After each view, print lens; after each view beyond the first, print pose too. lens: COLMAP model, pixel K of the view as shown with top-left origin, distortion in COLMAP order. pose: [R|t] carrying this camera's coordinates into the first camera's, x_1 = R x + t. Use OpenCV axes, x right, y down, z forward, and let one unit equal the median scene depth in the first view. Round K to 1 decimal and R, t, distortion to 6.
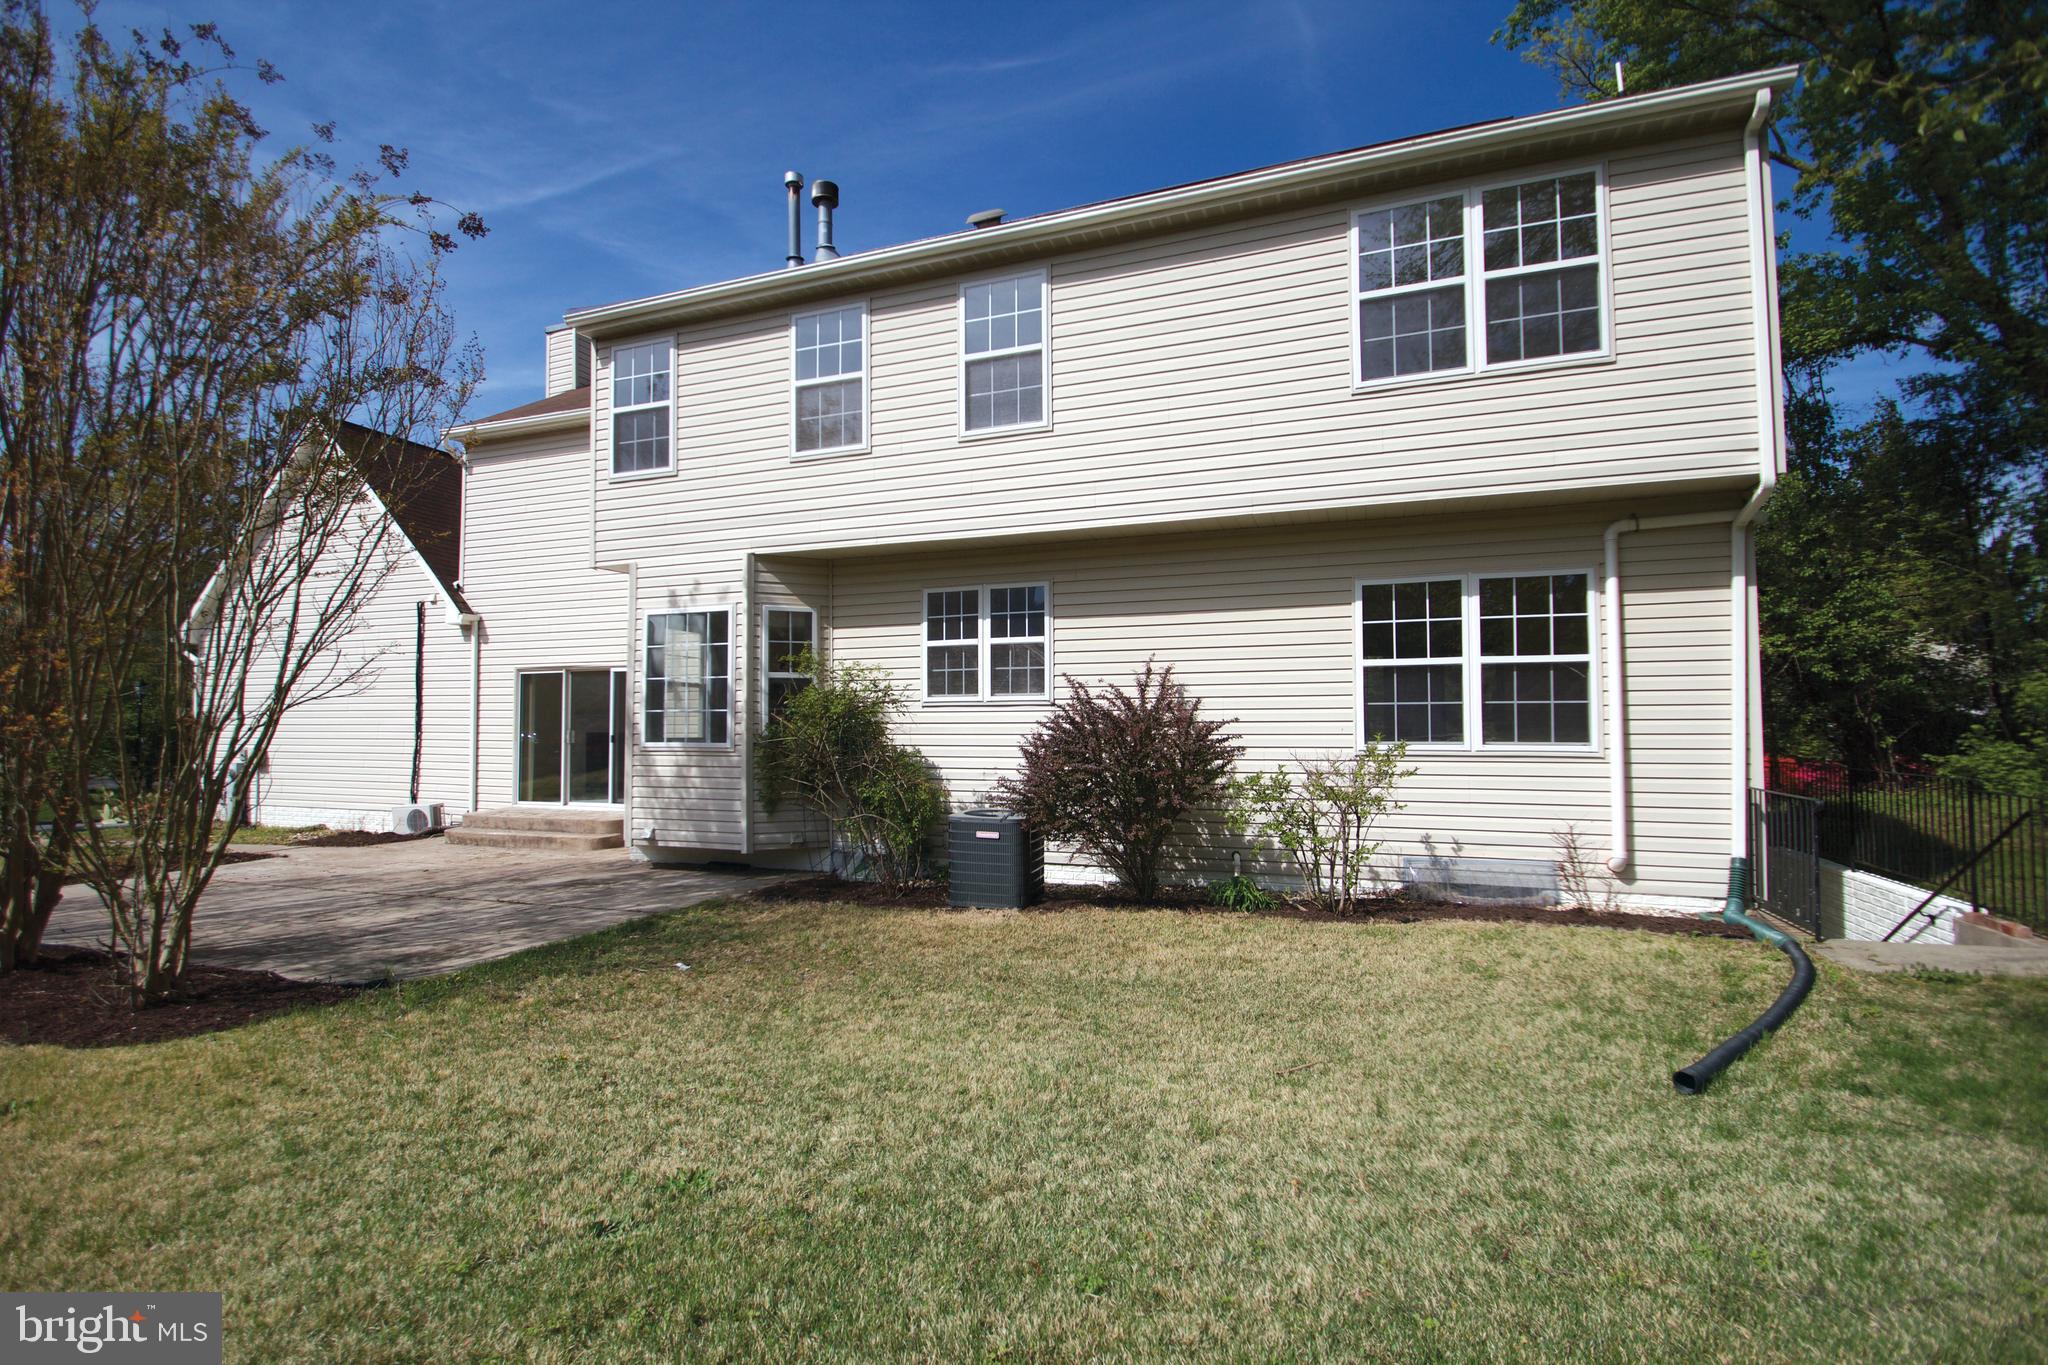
lens RADIAL K [[955.1, 0, 1008.5], [0, 955.1, 683.0], [0, 0, 1]] dist [0.013435, -0.015924]
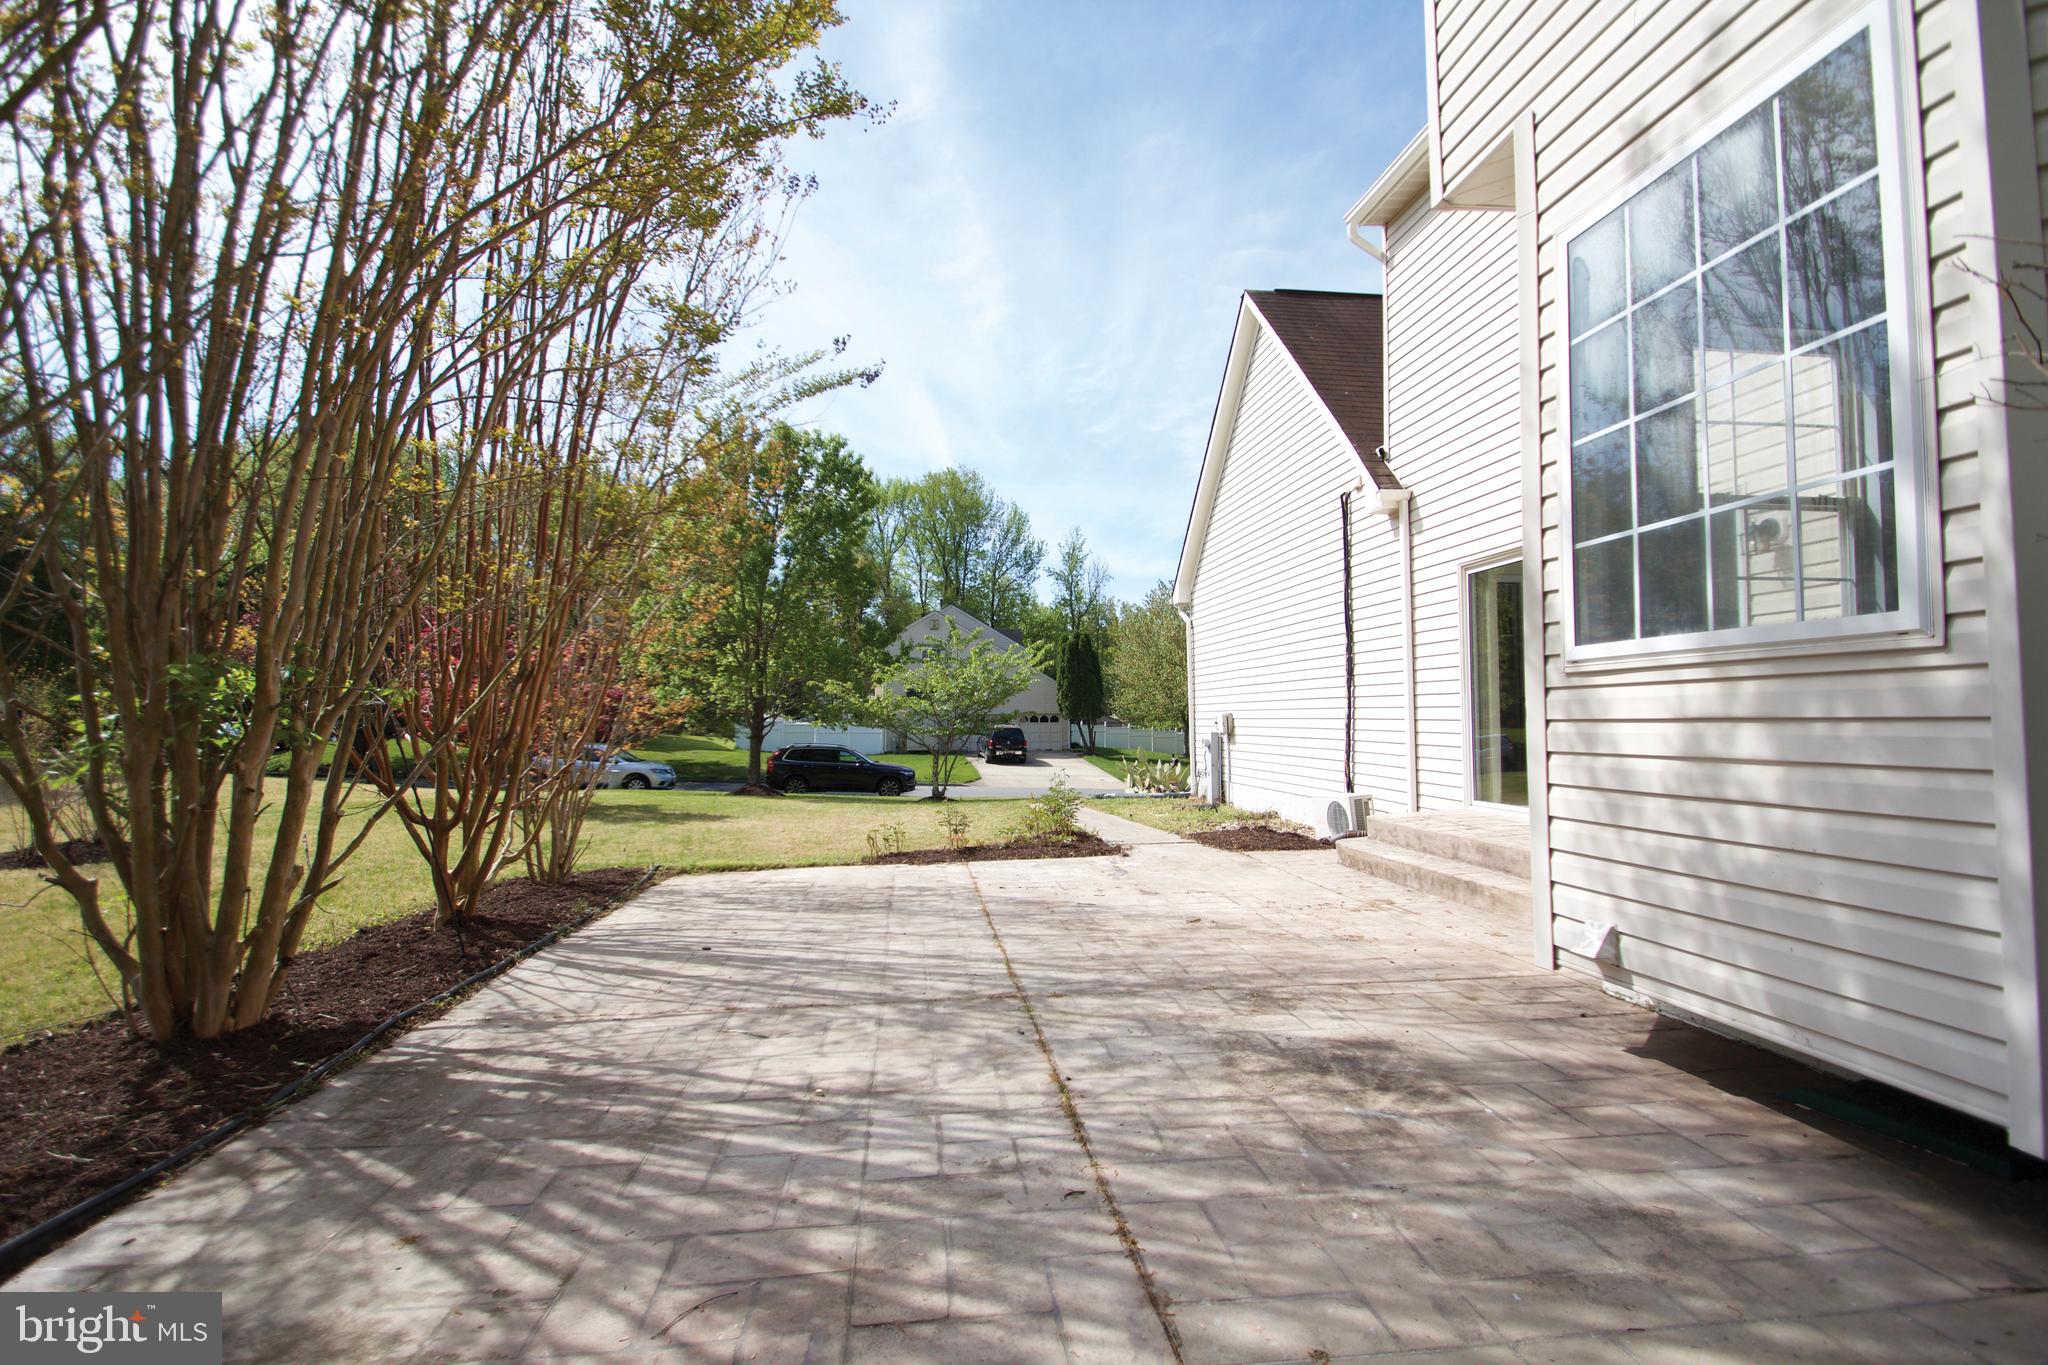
lens RADIAL K [[955.1, 0, 1008.5], [0, 955.1, 683.0], [0, 0, 1]] dist [0.013435, -0.015924]
pose [[0.455579, -0.037075, -0.889423, -0.139121], [0.047798, 0.998710, -0.017148, 0.052472], [0.888911, -0.034701, 0.456763, 0.516003]]
